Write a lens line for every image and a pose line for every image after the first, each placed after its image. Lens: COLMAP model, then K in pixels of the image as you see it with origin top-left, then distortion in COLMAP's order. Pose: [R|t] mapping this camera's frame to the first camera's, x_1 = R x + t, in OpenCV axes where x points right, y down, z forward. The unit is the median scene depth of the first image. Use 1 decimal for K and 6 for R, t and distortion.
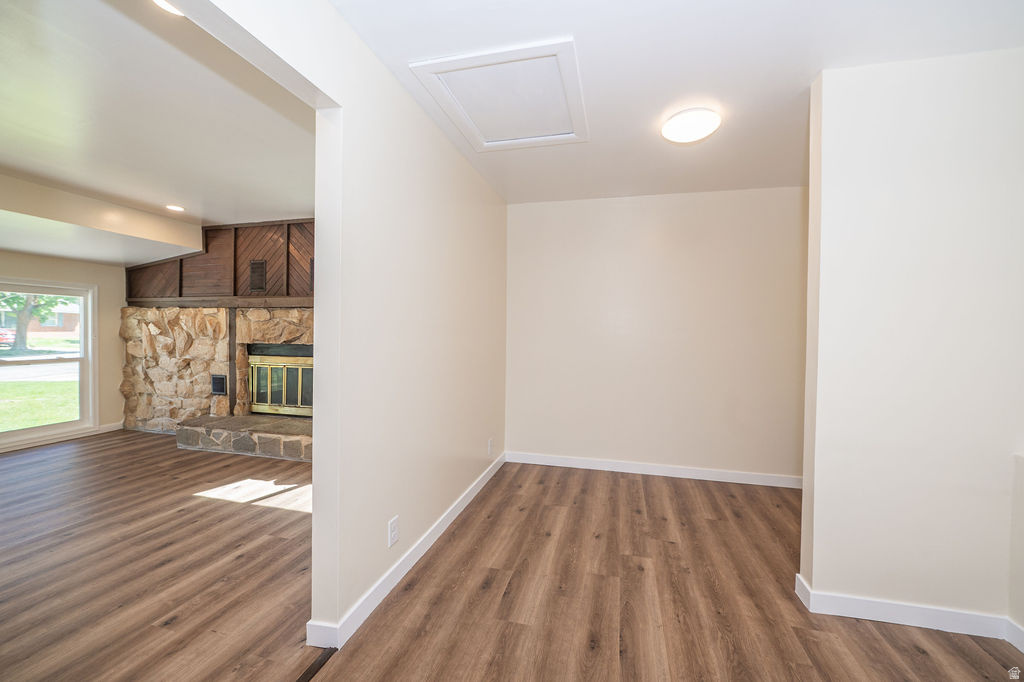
lens RADIAL K [[408.6, 0, 515.8], [0, 408.6, 338.9], [0, 0, 1]] dist [-0.007707, -0.001103]
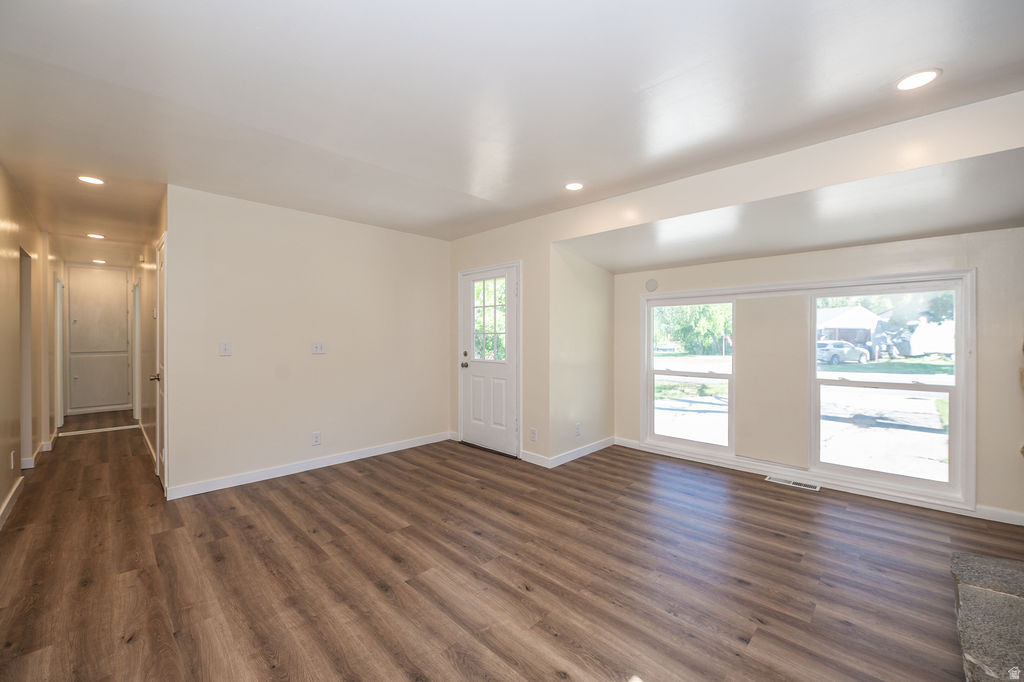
lens RADIAL K [[408.6, 0, 515.8], [0, 408.6, 338.9], [0, 0, 1]] dist [-0.007707, -0.001103]
pose [[-0.501062, -0.005895, -0.865391, -0.194347], [-0.015124, 0.999884, 0.001946, -0.017609], [0.865279, 0.014063, -0.501093, 0.742675]]
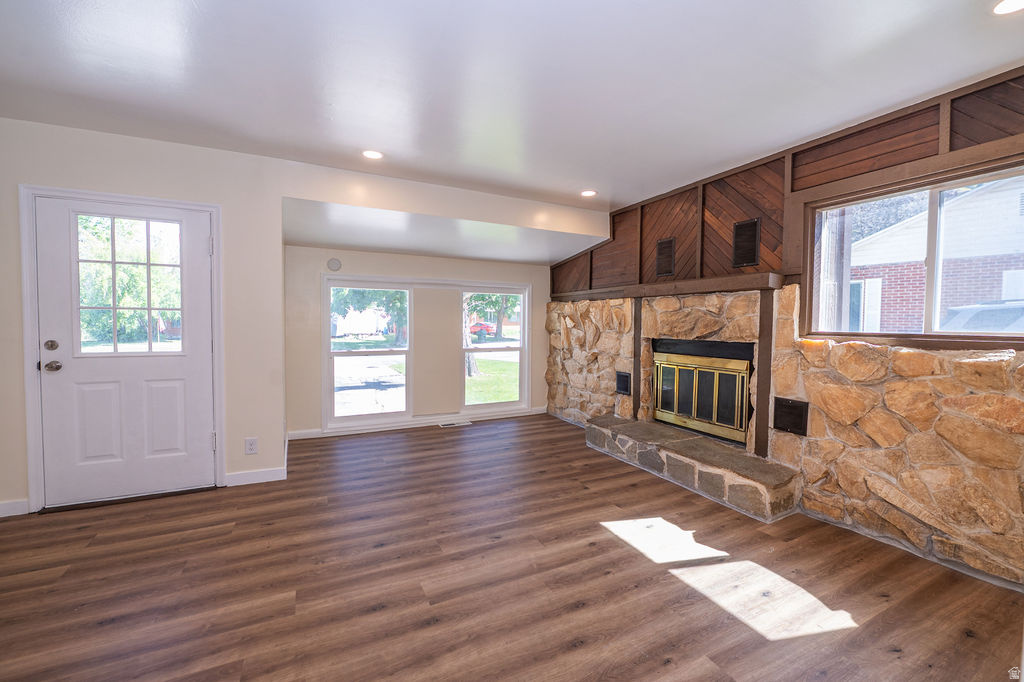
lens RADIAL K [[421.7, 0, 515.7], [0, 421.7, 337.7], [0, 0, 1]] dist [-0.007932, -0.000622]
pose [[0.657797, 0.021144, -0.752898, -0.183055], [-0.011363, 0.999771, 0.018149, -0.002810], [0.753109, -0.003383, 0.657887, 0.201987]]
